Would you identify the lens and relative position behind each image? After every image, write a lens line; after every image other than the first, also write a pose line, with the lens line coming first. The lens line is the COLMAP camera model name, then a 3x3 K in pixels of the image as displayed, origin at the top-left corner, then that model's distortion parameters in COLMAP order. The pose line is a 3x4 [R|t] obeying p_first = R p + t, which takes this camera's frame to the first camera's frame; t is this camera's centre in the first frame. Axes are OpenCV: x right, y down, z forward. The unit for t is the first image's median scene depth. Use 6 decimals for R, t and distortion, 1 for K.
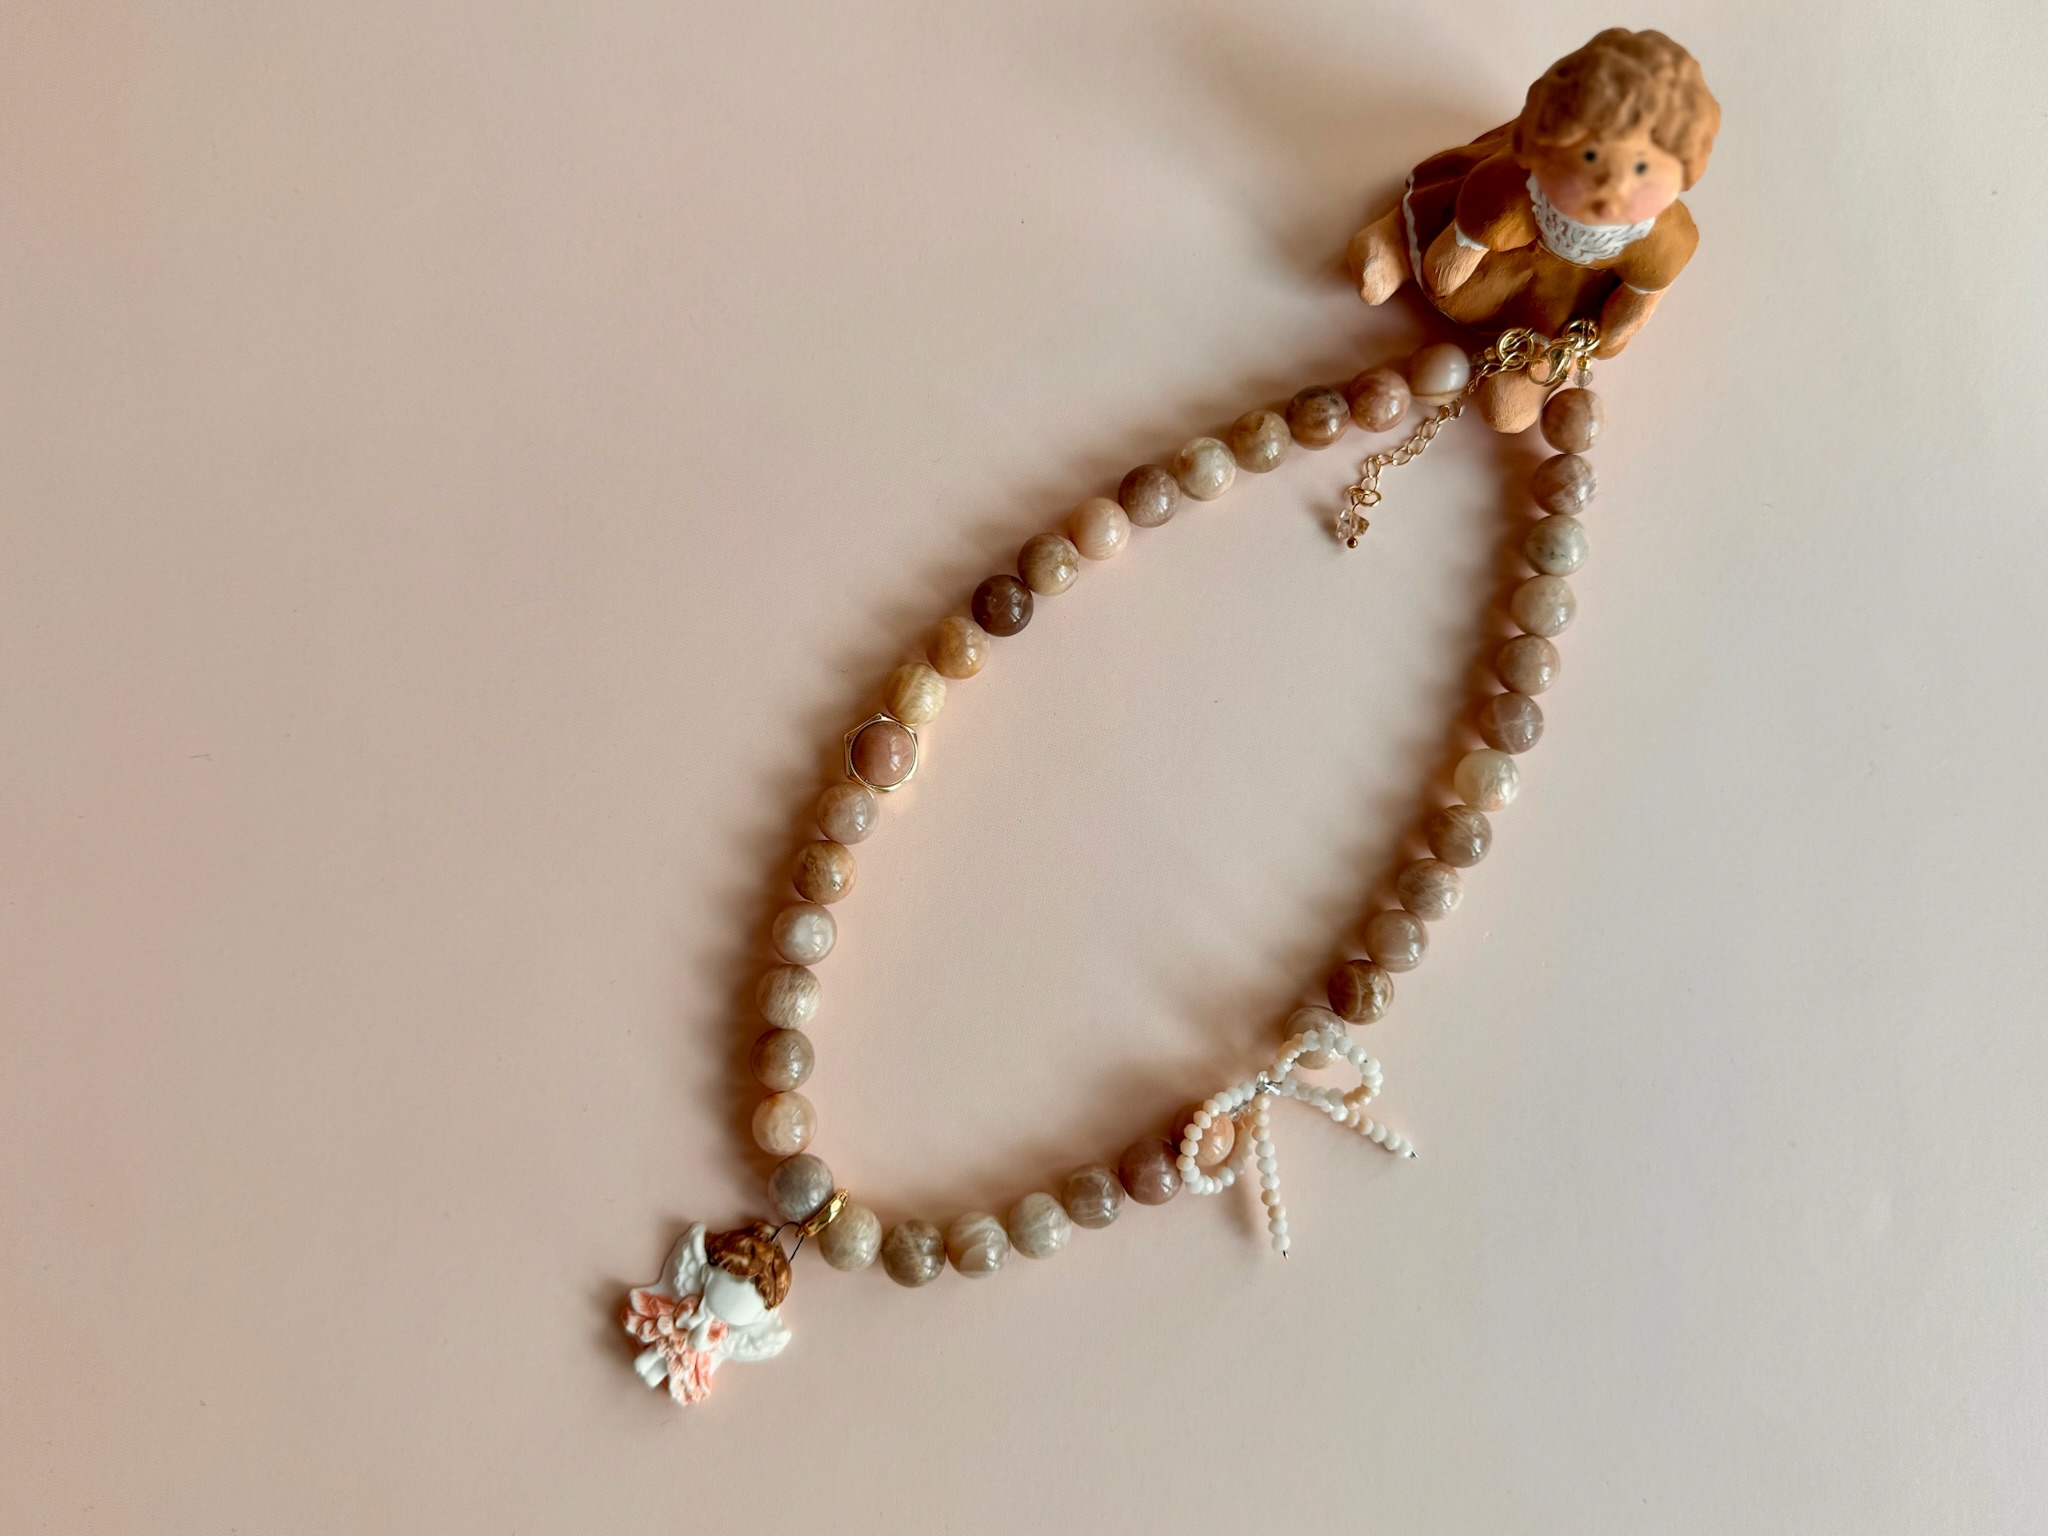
lens RADIAL K [[1767.2, 0, 1024.0], [0, 1767.2, 768.0], [0, 0, 1]] dist [0.173408, -0.480614]
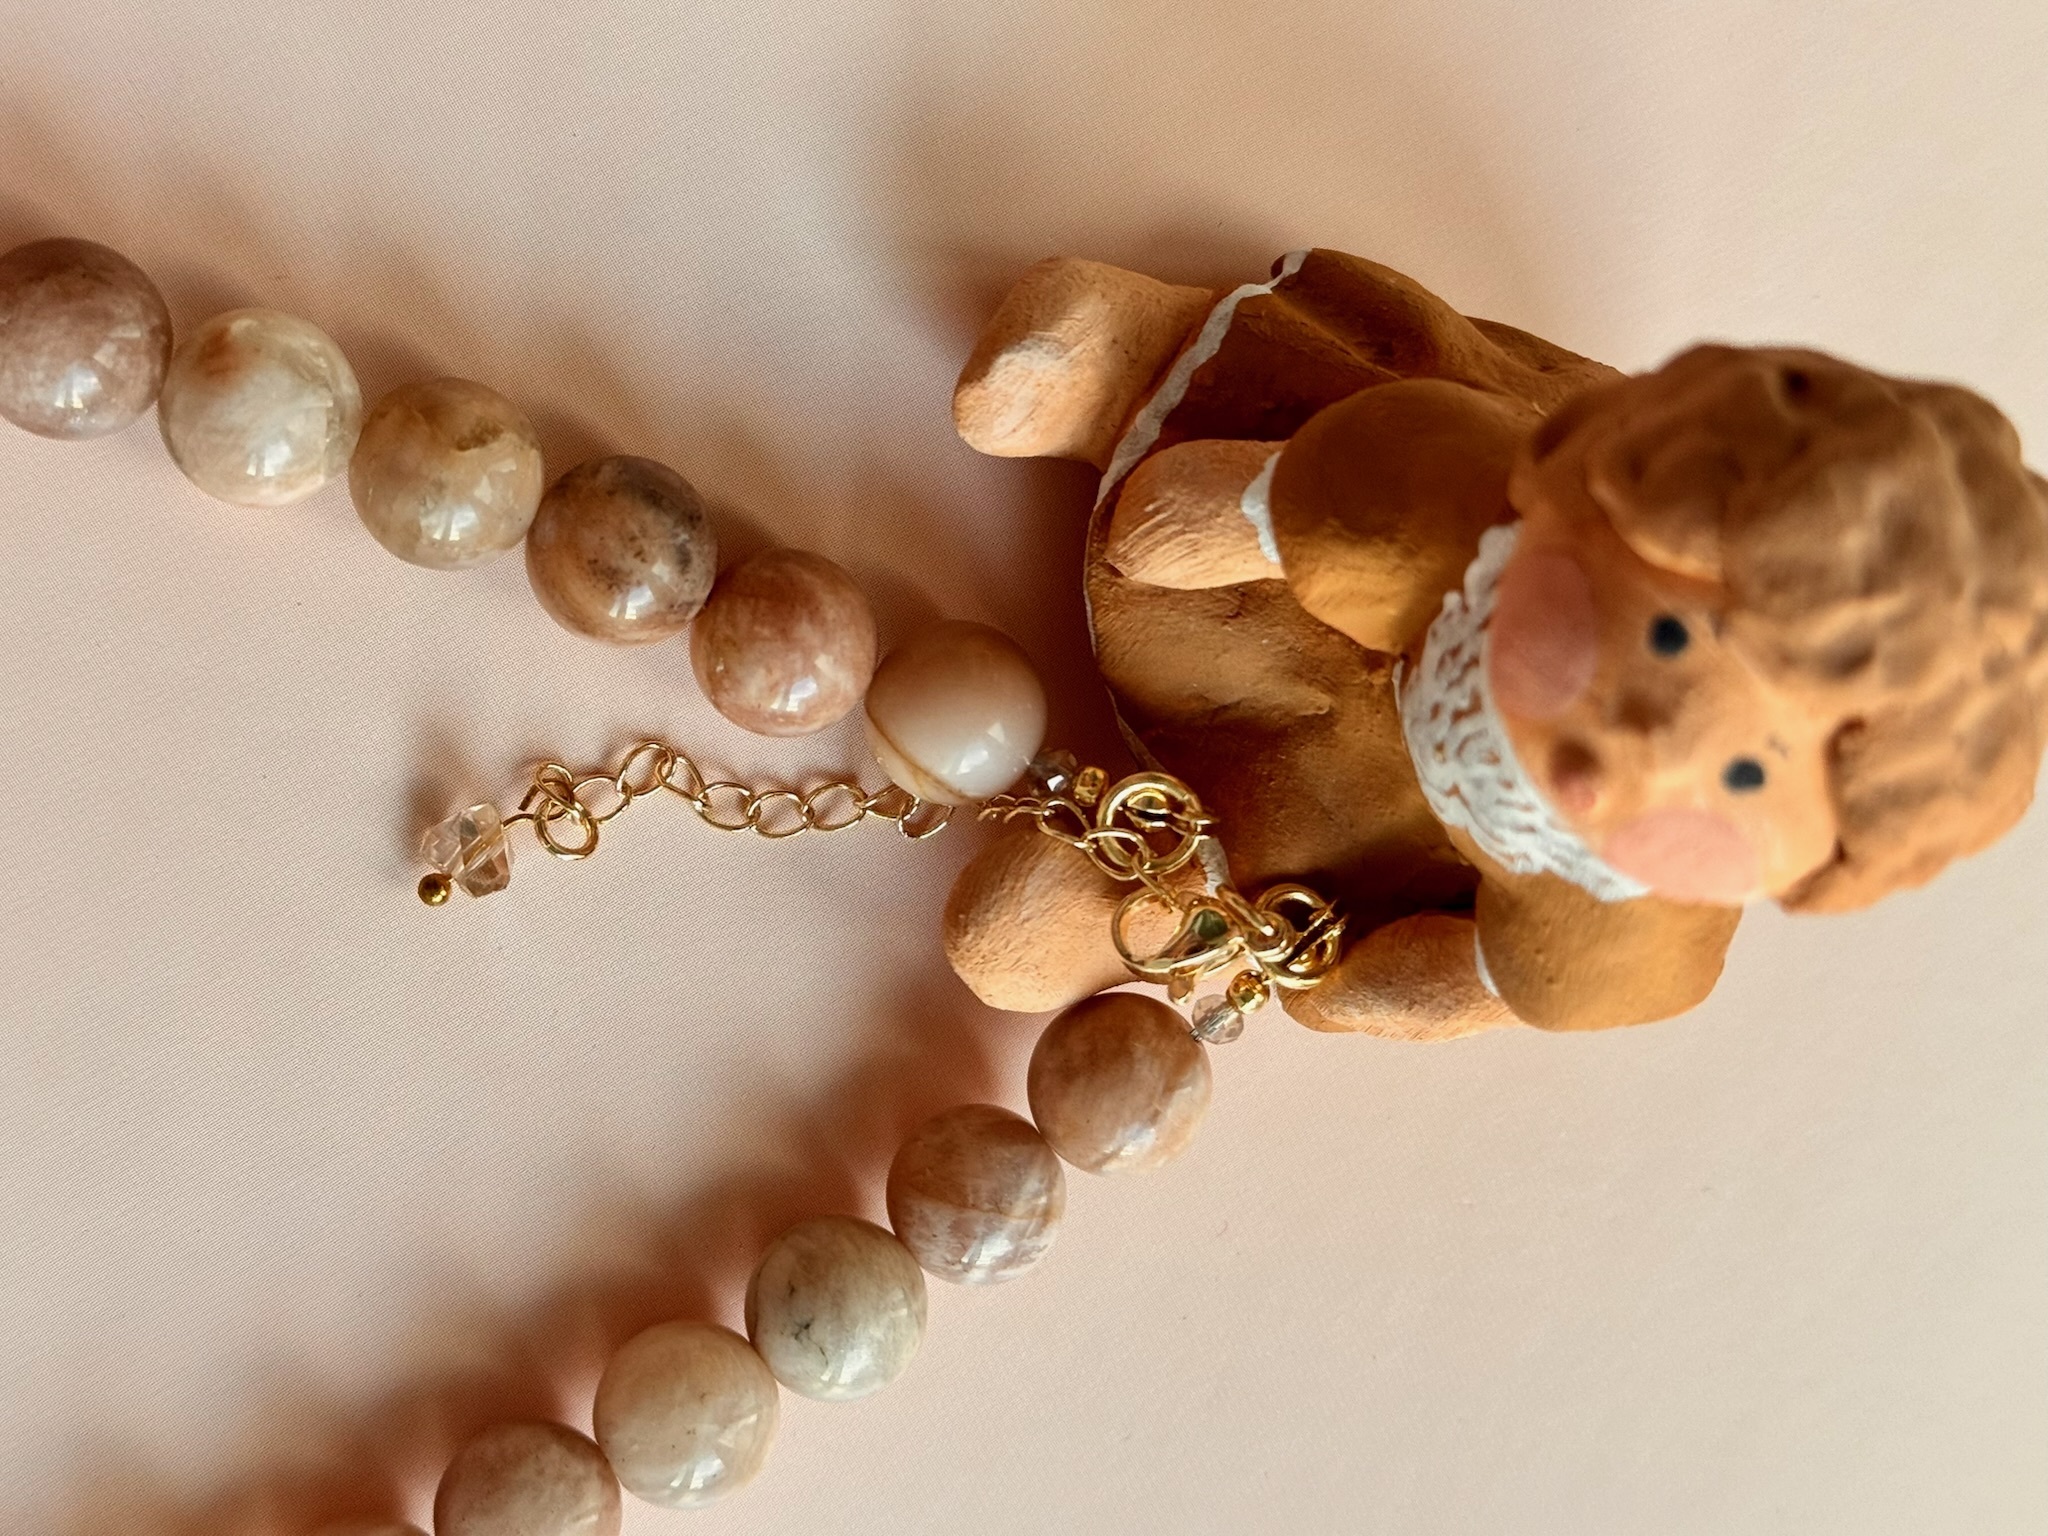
lens RADIAL K [[2990.3, 0, 1024.0], [0, 2990.3, 768.0], [0, 0, 1]] dist [0.039877, 0.026295]
pose [[0.673768, 0.700777, 0.234412, 0.116349], [-0.700604, 0.706670, -0.098857, -0.170530], [-0.234929, -0.097623, 0.967098, 0.454460]]
